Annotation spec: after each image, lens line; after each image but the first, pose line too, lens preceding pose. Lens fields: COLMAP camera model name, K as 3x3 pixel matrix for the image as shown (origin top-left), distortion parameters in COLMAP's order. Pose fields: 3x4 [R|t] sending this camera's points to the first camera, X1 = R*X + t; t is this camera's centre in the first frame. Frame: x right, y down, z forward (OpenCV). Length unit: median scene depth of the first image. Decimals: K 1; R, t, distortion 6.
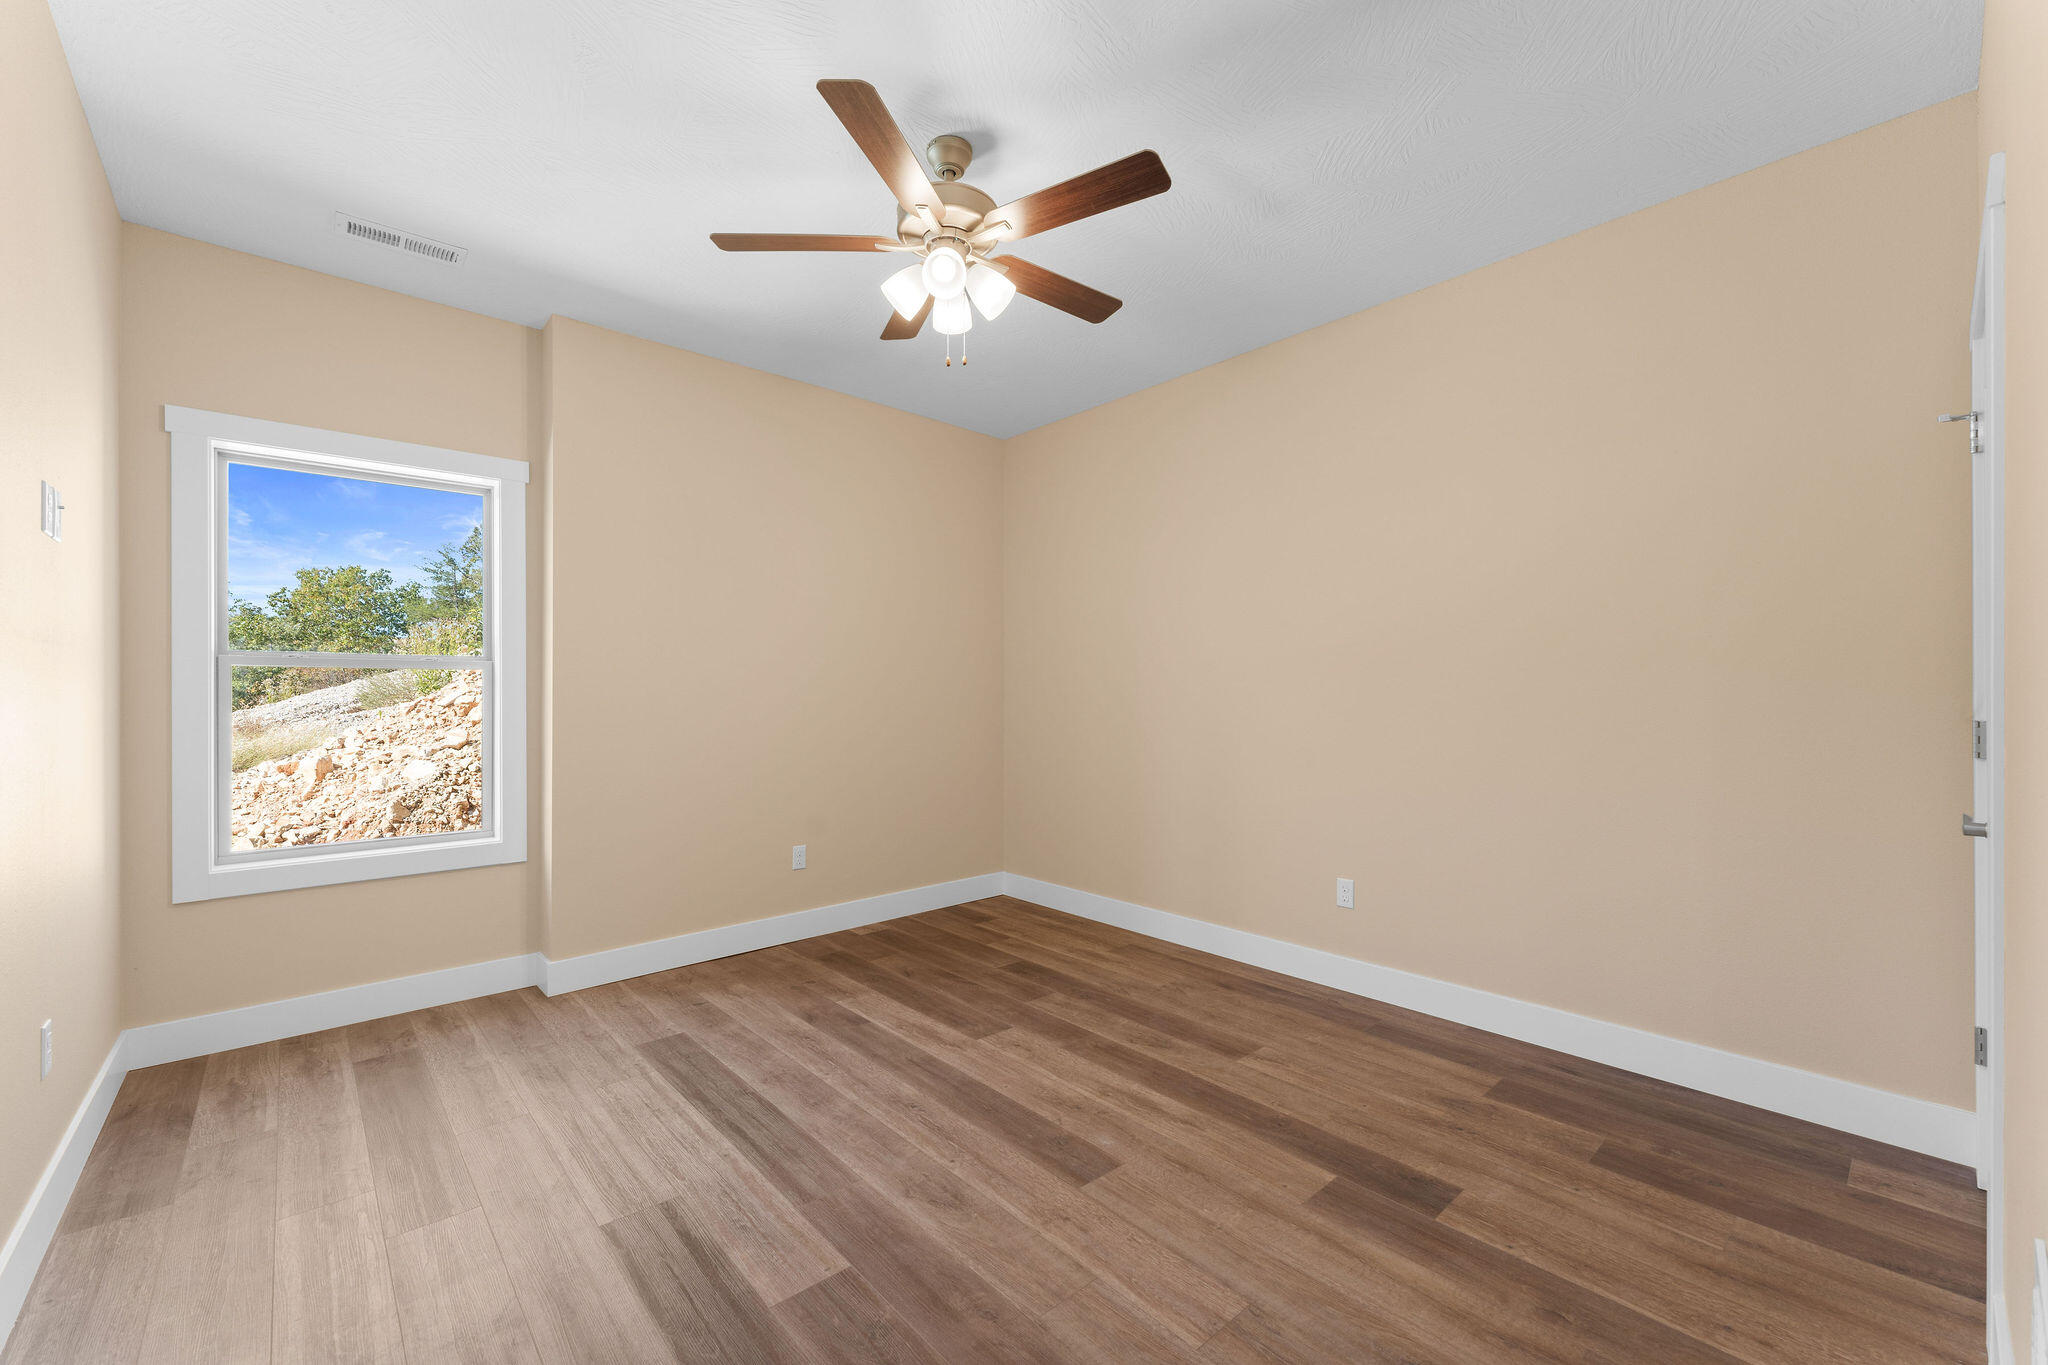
lens RADIAL K [[811.6, 0, 1007.0], [0, 811.6, 684.2], [0, 0, 1]] dist [-0.000236, -0.000076]
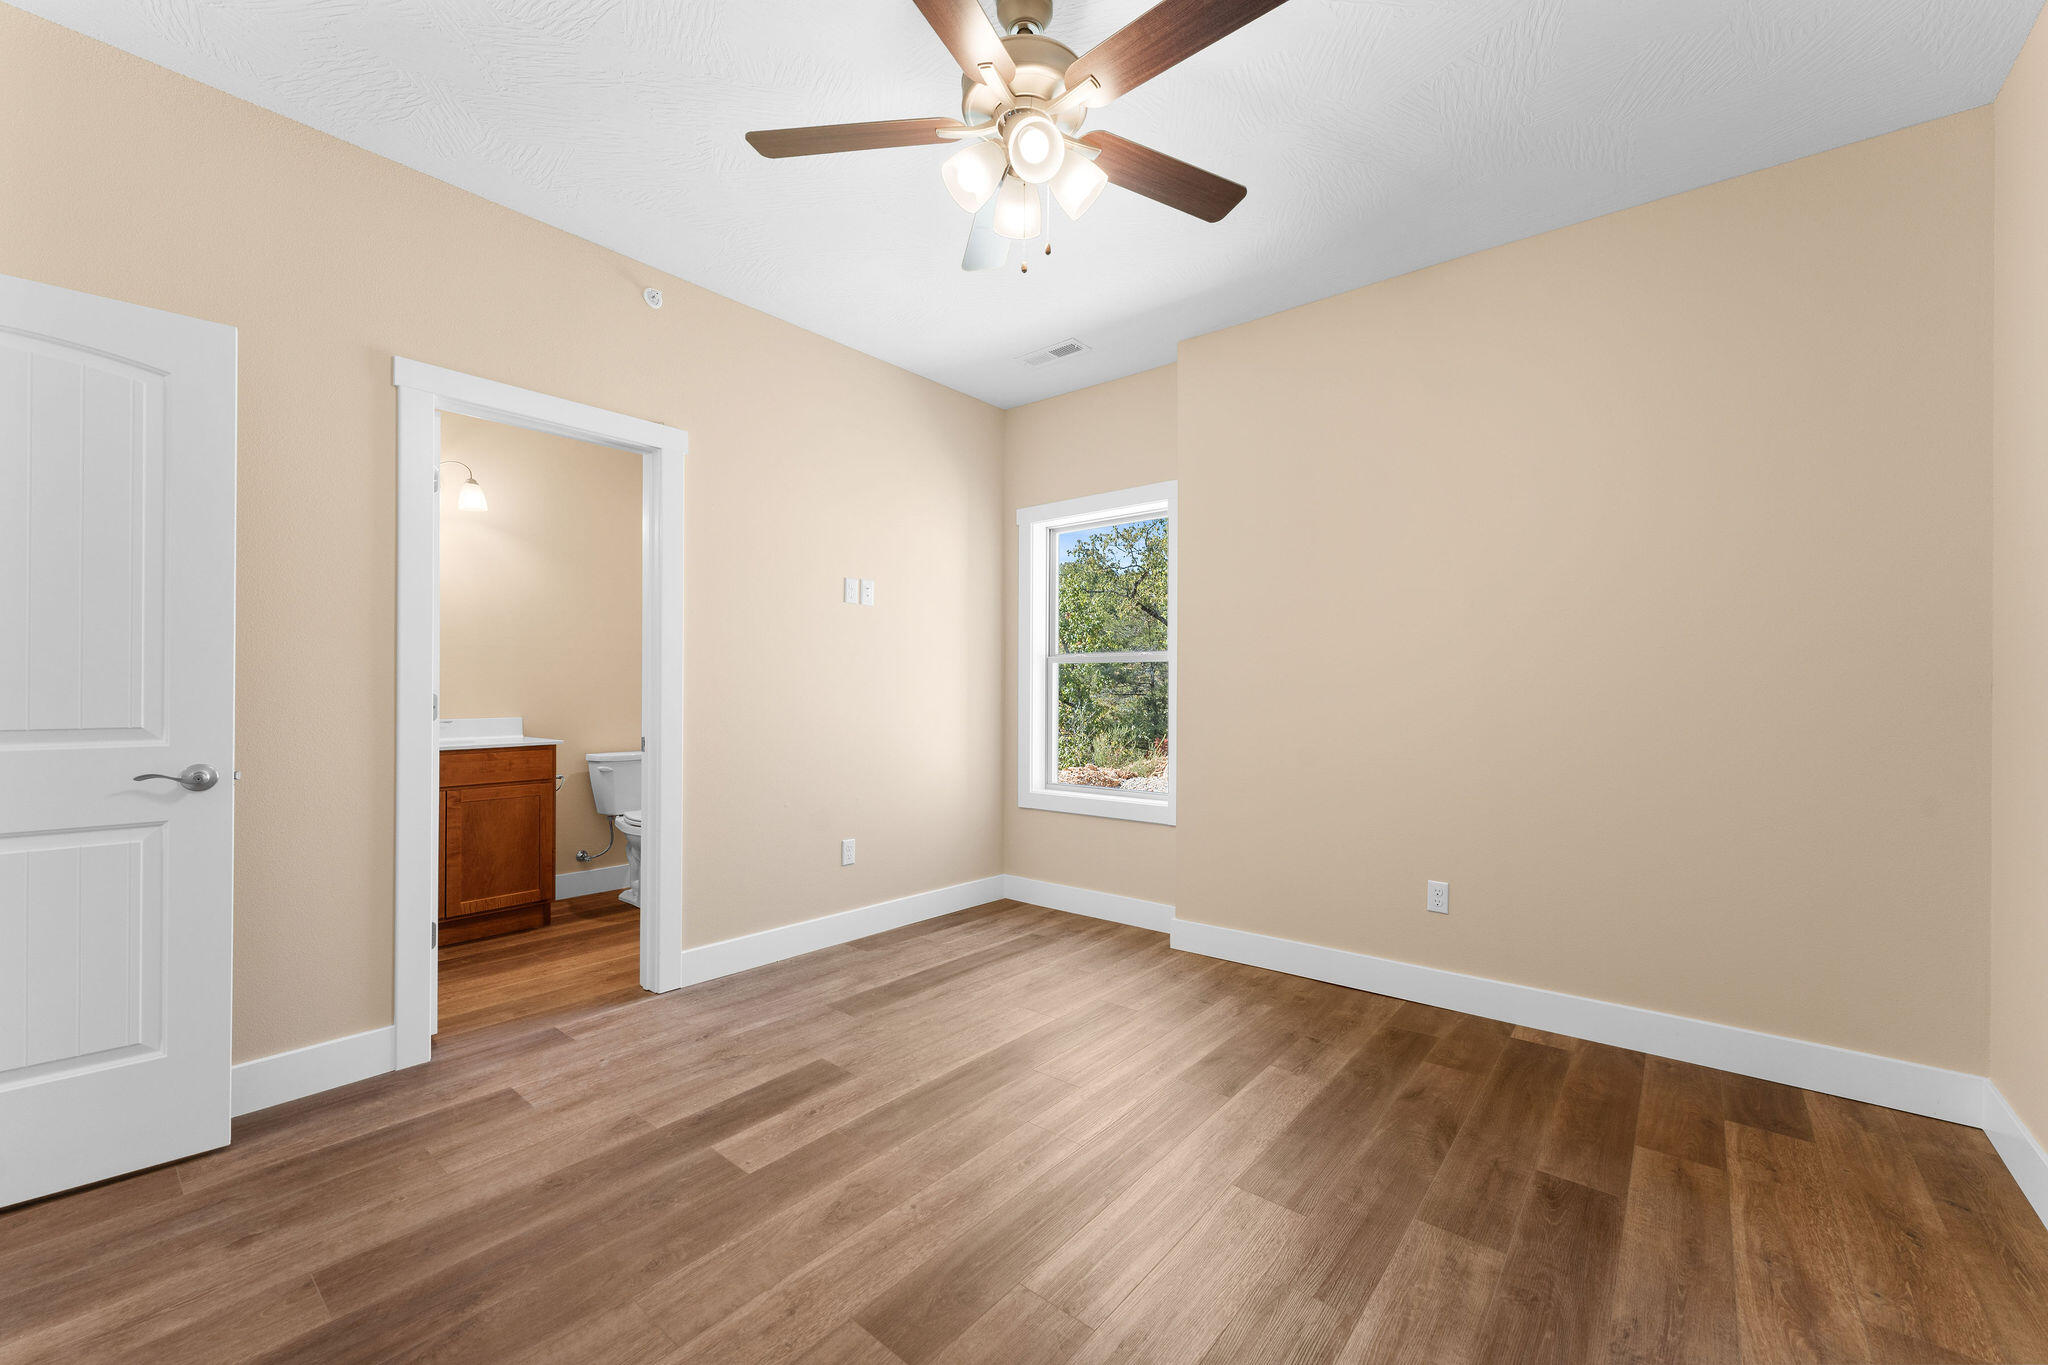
lens RADIAL K [[811.6, 0, 1039.8], [0, 811.6, 673.3], [0, 0, 1]] dist [-0.000236, -0.000076]
pose [[0.171074, -0.015322, -0.985139, 0.498094], [0.010320, 0.999852, -0.013758, 0.014664], [0.985204, -0.007813, 0.171207, 0.594026]]
